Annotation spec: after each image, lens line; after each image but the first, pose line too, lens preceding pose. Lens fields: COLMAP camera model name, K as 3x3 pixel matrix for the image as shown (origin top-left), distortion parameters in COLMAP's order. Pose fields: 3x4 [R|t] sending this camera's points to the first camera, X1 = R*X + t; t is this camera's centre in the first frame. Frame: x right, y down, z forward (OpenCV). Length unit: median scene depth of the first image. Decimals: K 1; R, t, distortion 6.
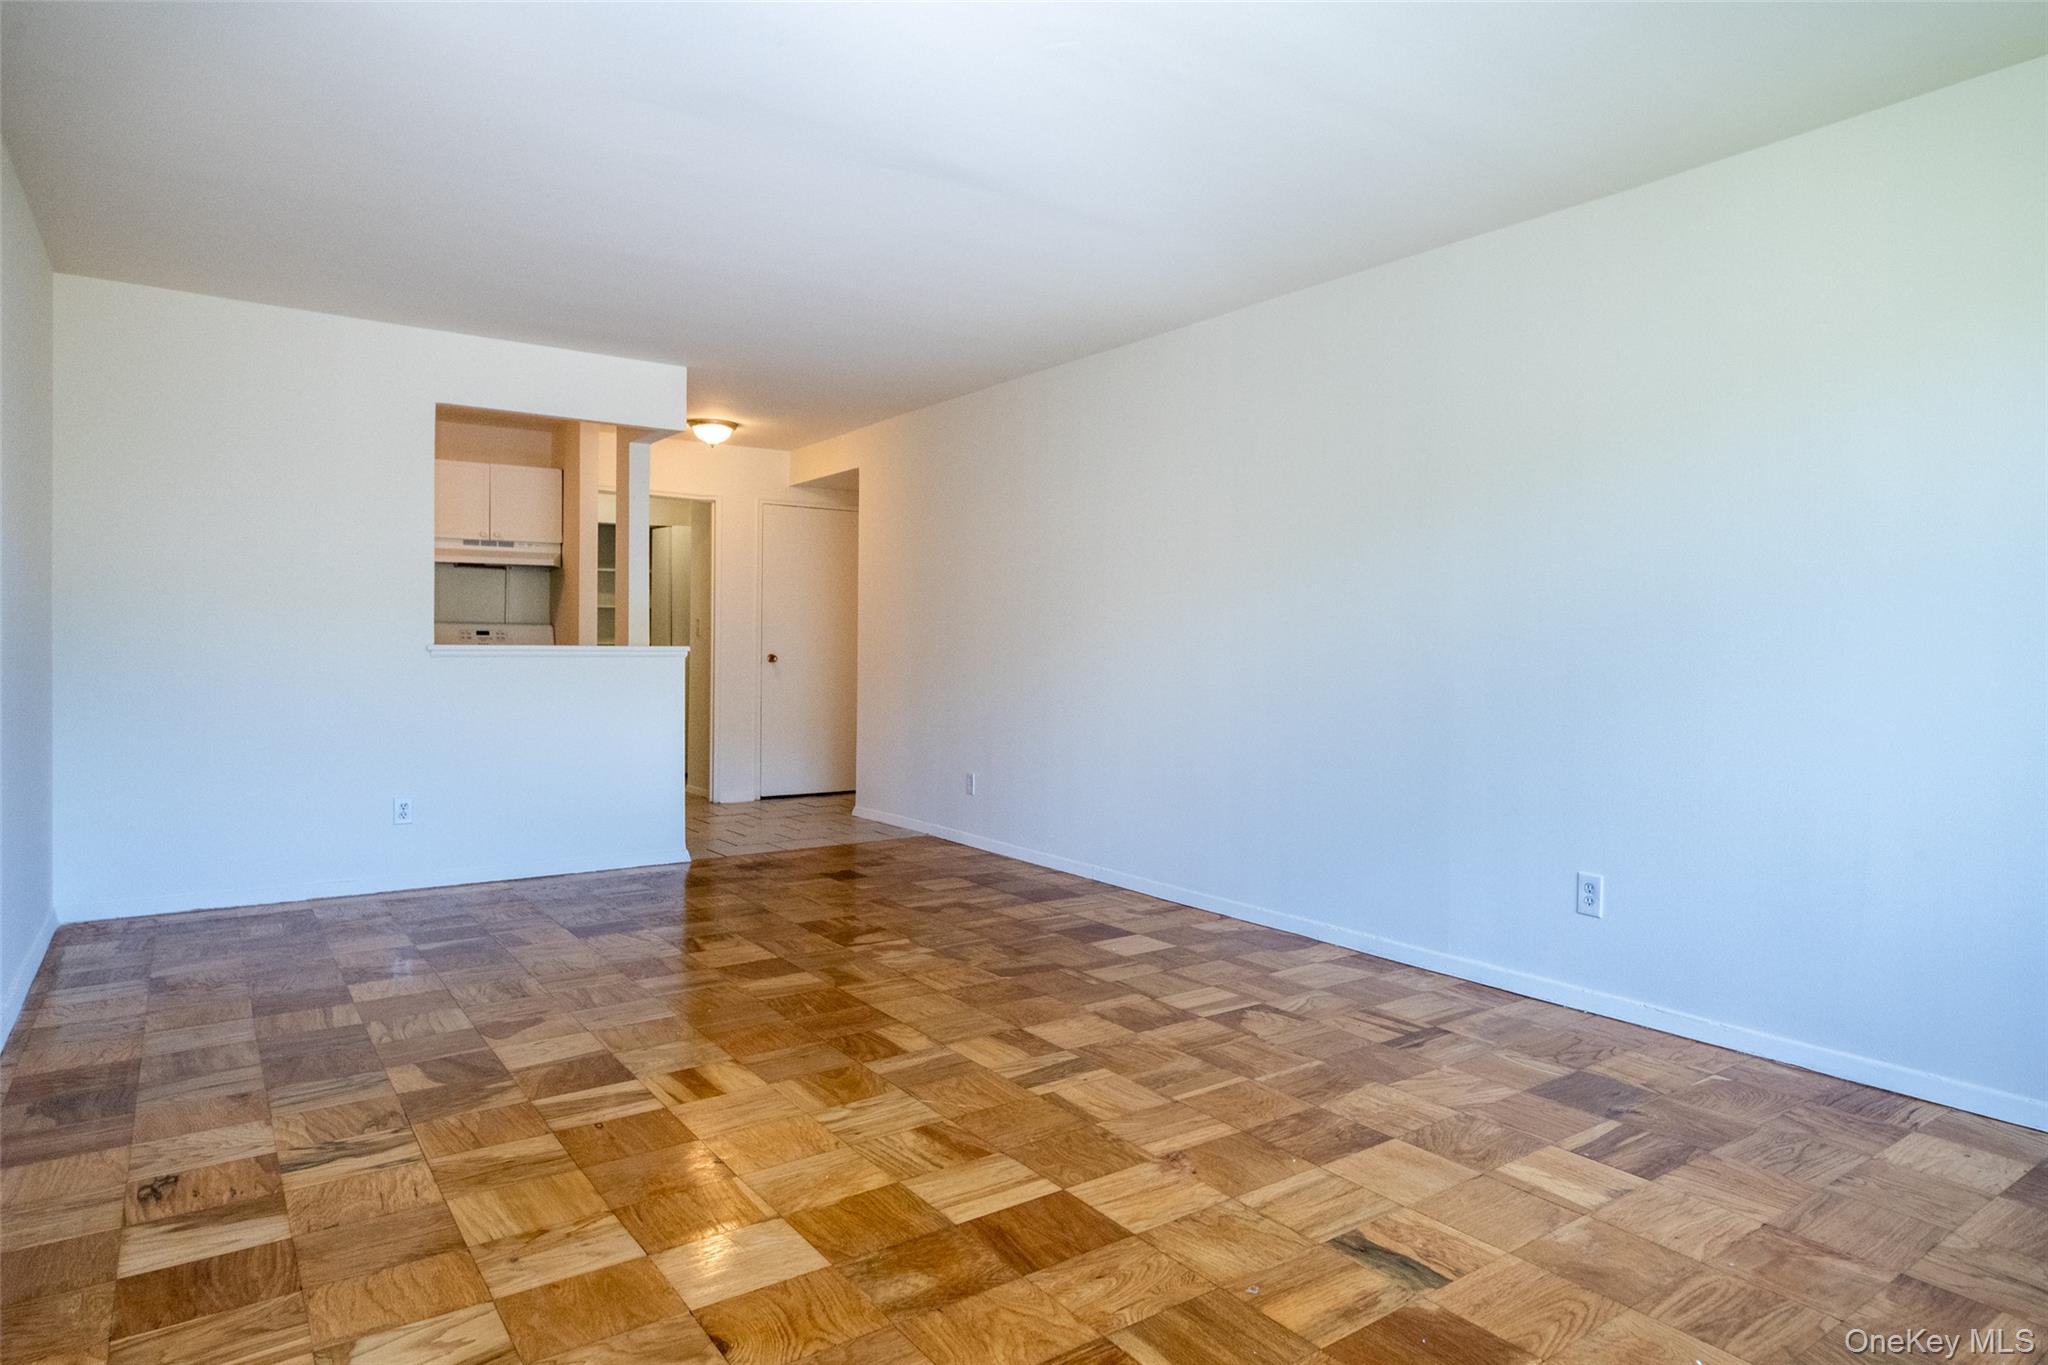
lens RADIAL K [[1119.1, 0, 1128.9], [0, 1119.1, 651.7], [0, 0, 1]] dist [-0.000022, -0.000435]
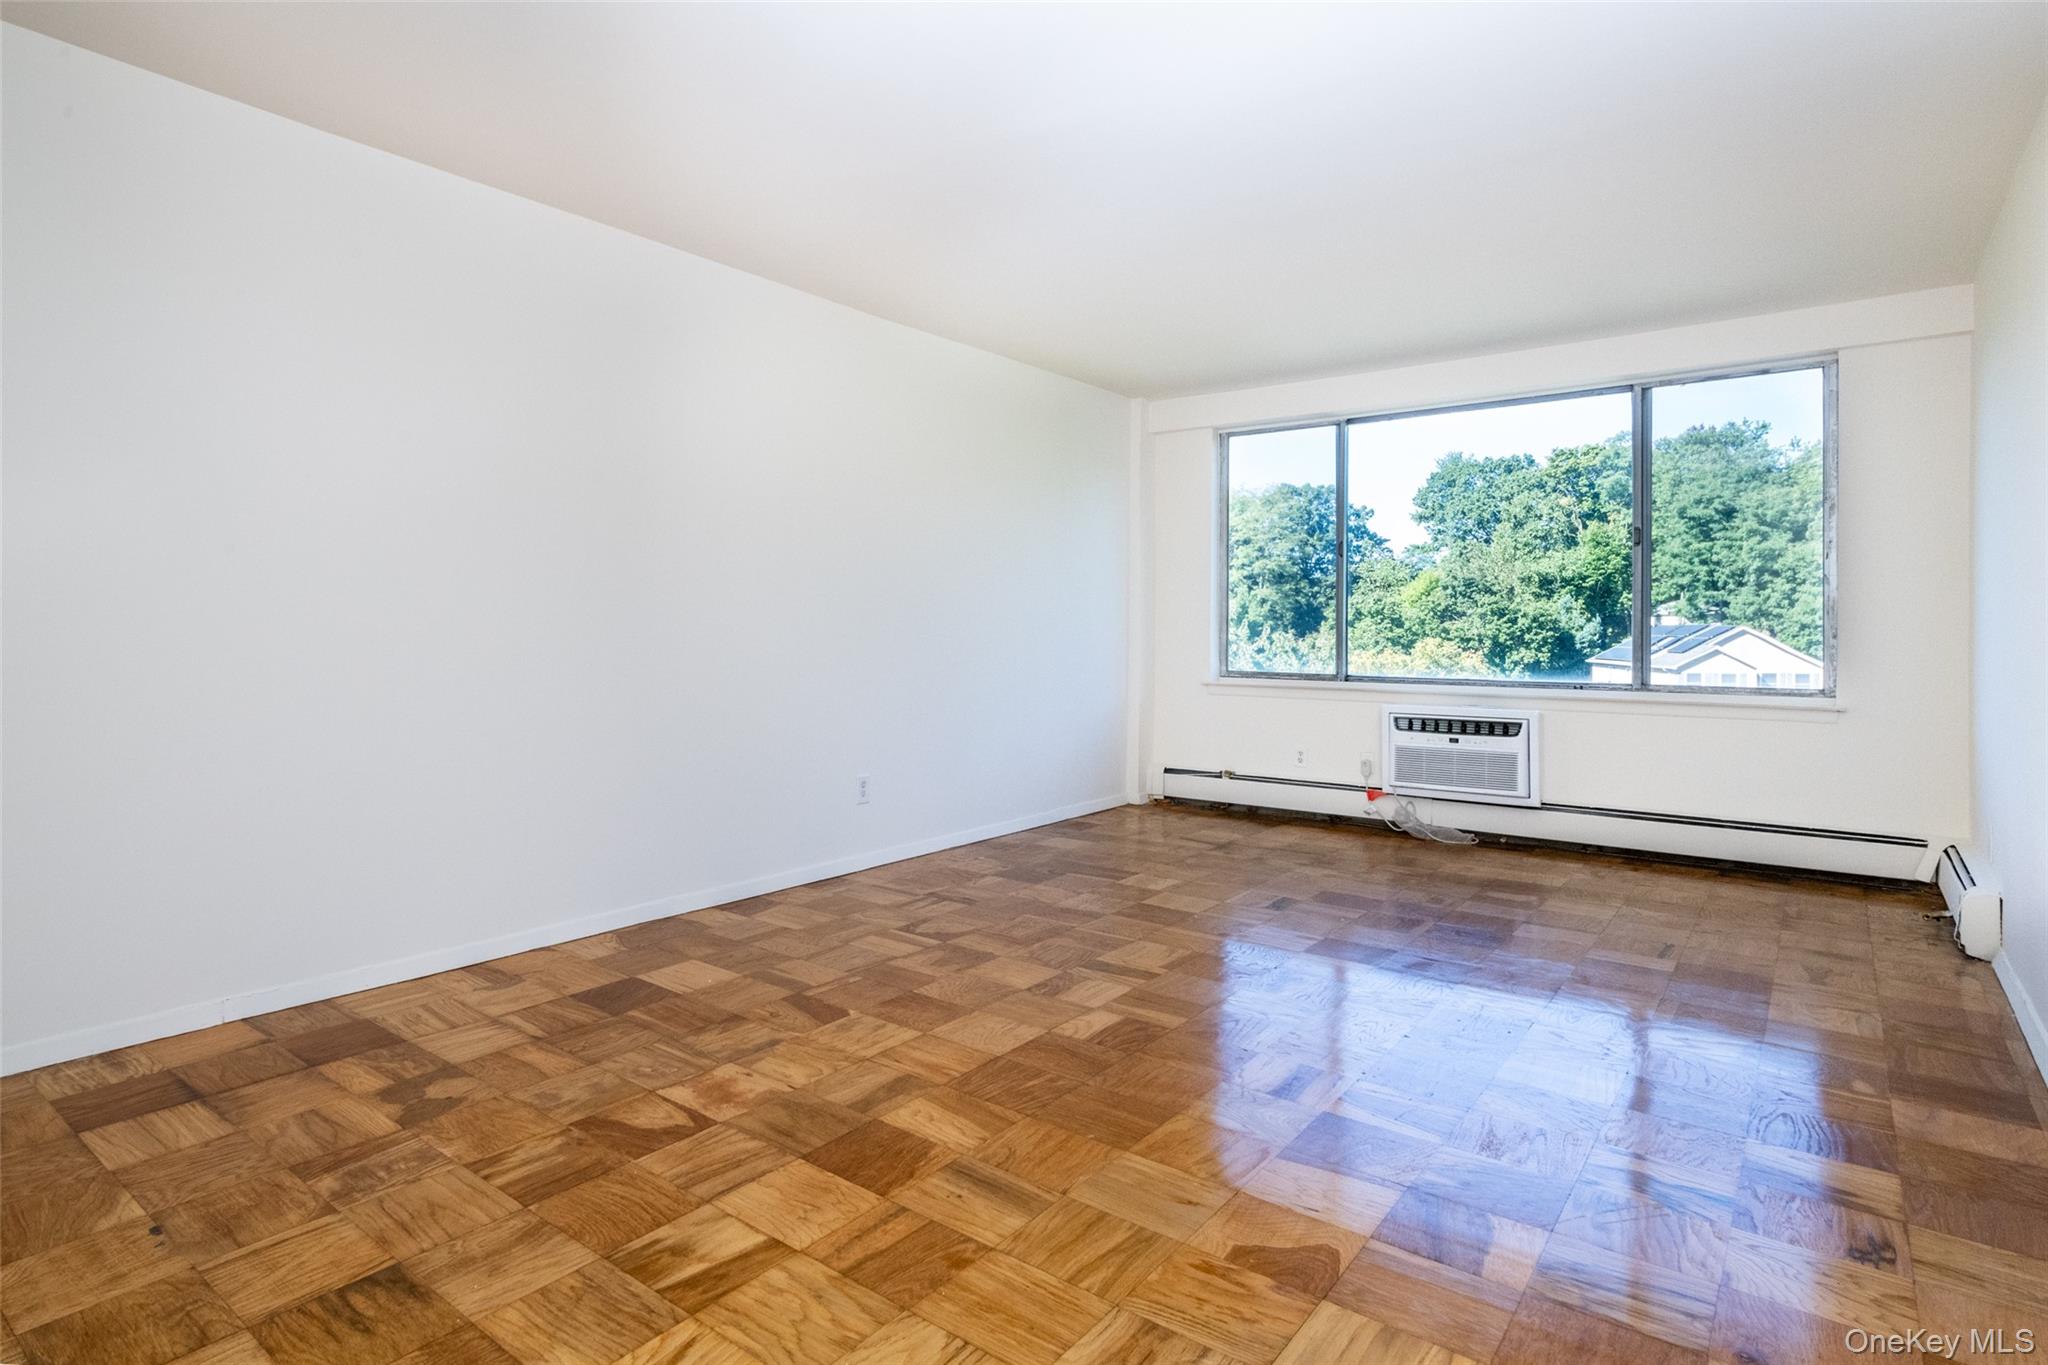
lens RADIAL K [[1025.3, 0, 925.9], [0, 1025.3, 653.6], [0, 0, 1]] dist [0.000658, 0.000812]
pose [[-0.147505, -0.034933, 0.988444, -1.063239], [-0.004827, 0.999390, 0.034600, -0.012076], [-0.989050, 0.000333, -0.147583, 1.279410]]
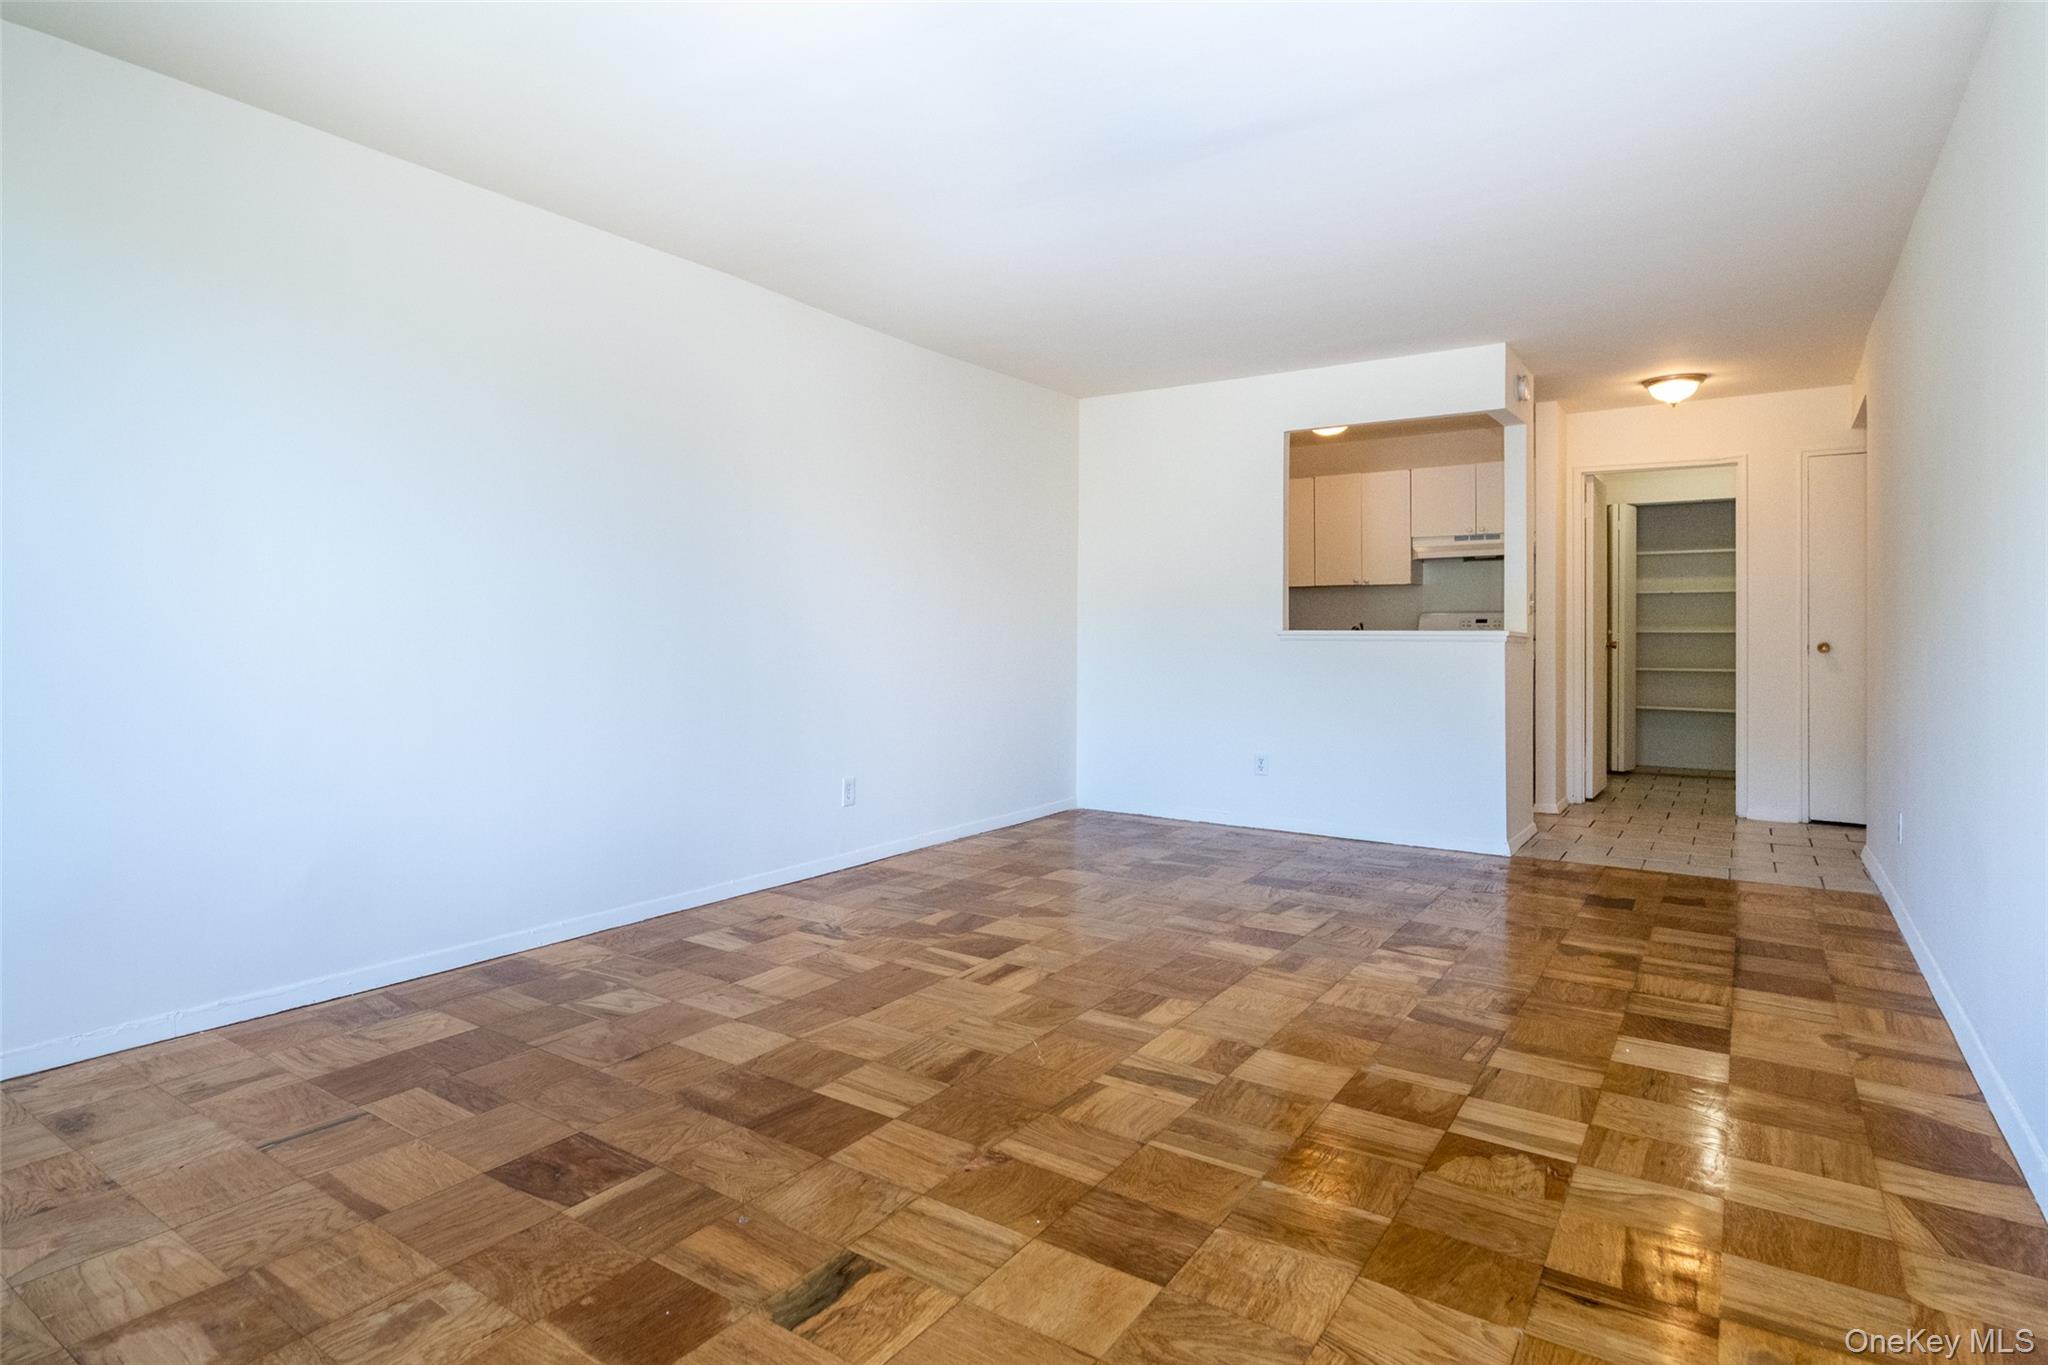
lens RADIAL K [[1153.9, 0, 1032.2], [0, 1153.9, 619.9], [0, 0, 1]] dist [-0.002754, -0.001191]
pose [[0.319858, -0.016442, -0.947323, 0.753274], [-0.006035, 0.999794, -0.019391, 0.013115], [0.947446, 0.011920, 0.319693, 0.547376]]
